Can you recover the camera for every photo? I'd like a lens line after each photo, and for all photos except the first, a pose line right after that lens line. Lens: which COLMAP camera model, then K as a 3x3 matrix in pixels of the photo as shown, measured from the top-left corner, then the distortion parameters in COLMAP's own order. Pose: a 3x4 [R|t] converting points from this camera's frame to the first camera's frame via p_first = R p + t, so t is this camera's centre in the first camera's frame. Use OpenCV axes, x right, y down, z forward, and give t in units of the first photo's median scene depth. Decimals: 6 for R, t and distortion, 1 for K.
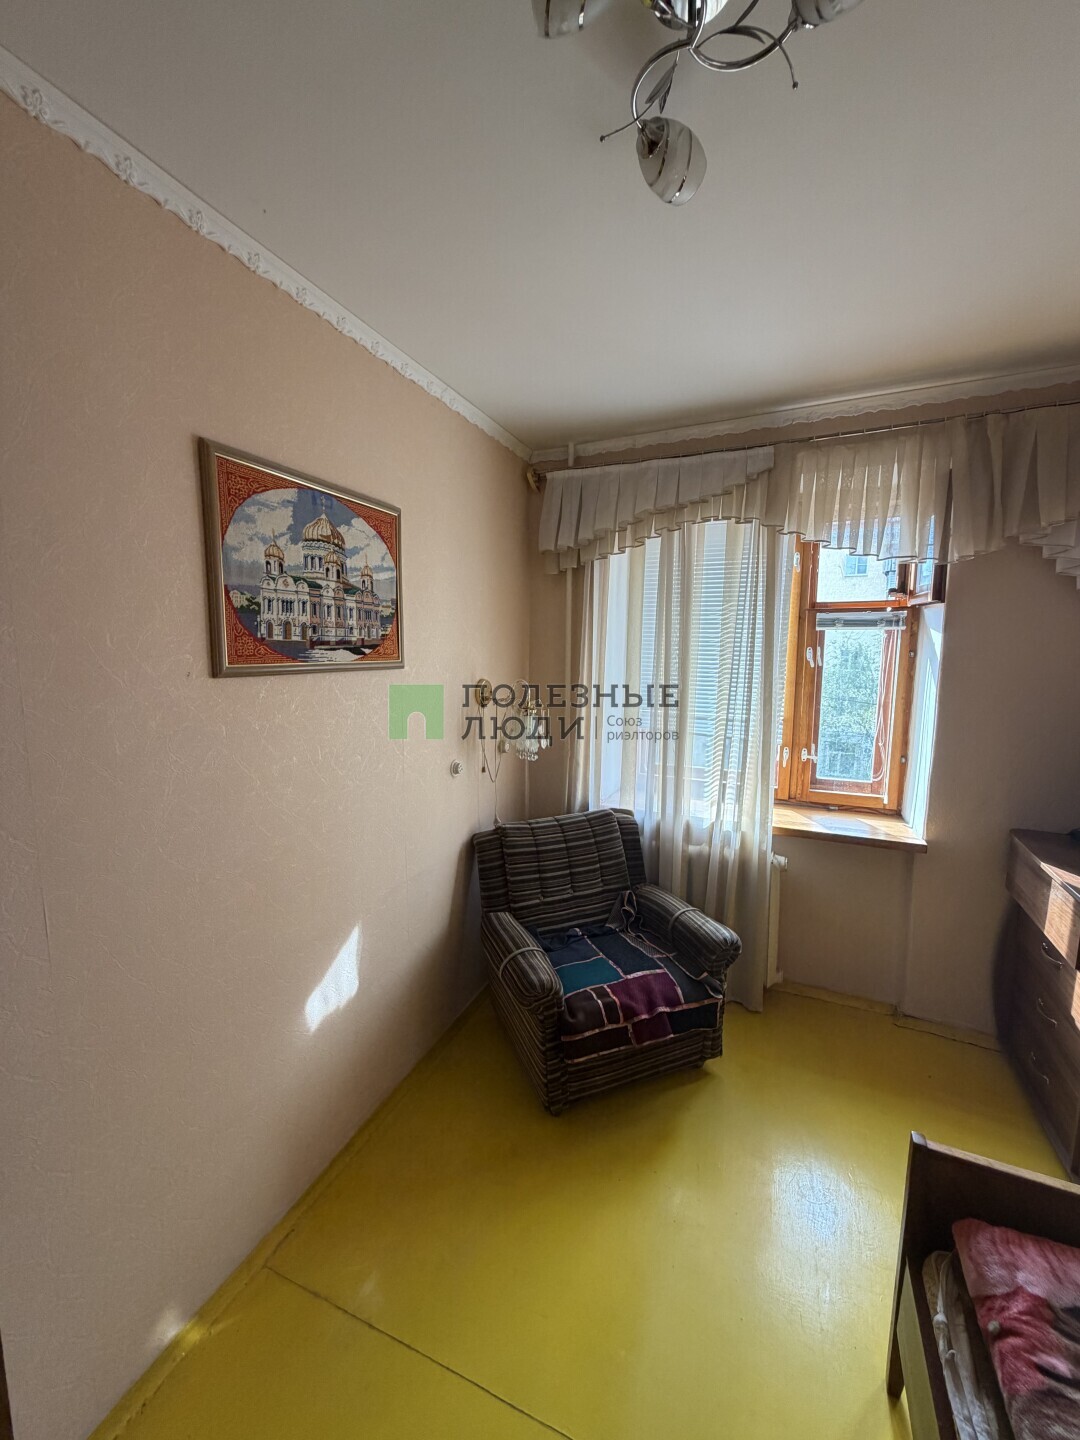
lens RADIAL K [[577.1, 0, 537.6], [0, 577.1, 717.7], [0, 0, 1]] dist [0.000144, 0.000082]
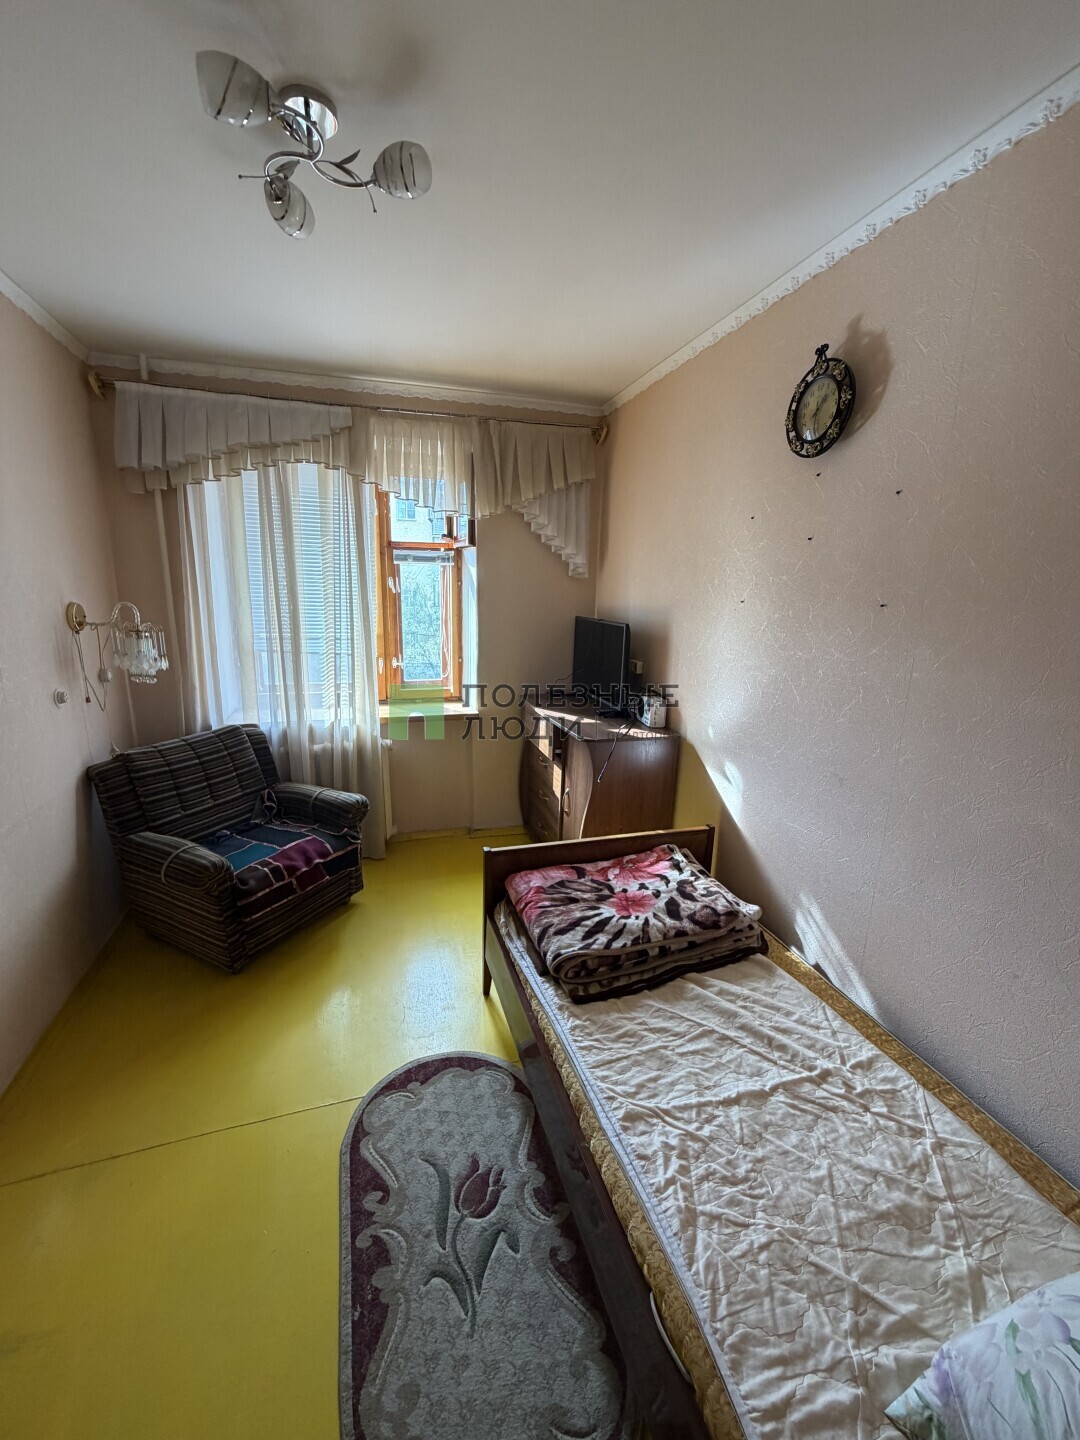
lens RADIAL K [[577.1, 0, 537.6], [0, 577.1, 717.7], [0, 0, 1]] dist [0.000144, 0.000082]
pose [[0.758490, -0.131171, 0.638347, -0.149639], [0.064709, 0.989852, 0.126512, 0.049417], [-0.648464, -0.054651, 0.759281, -0.212102]]
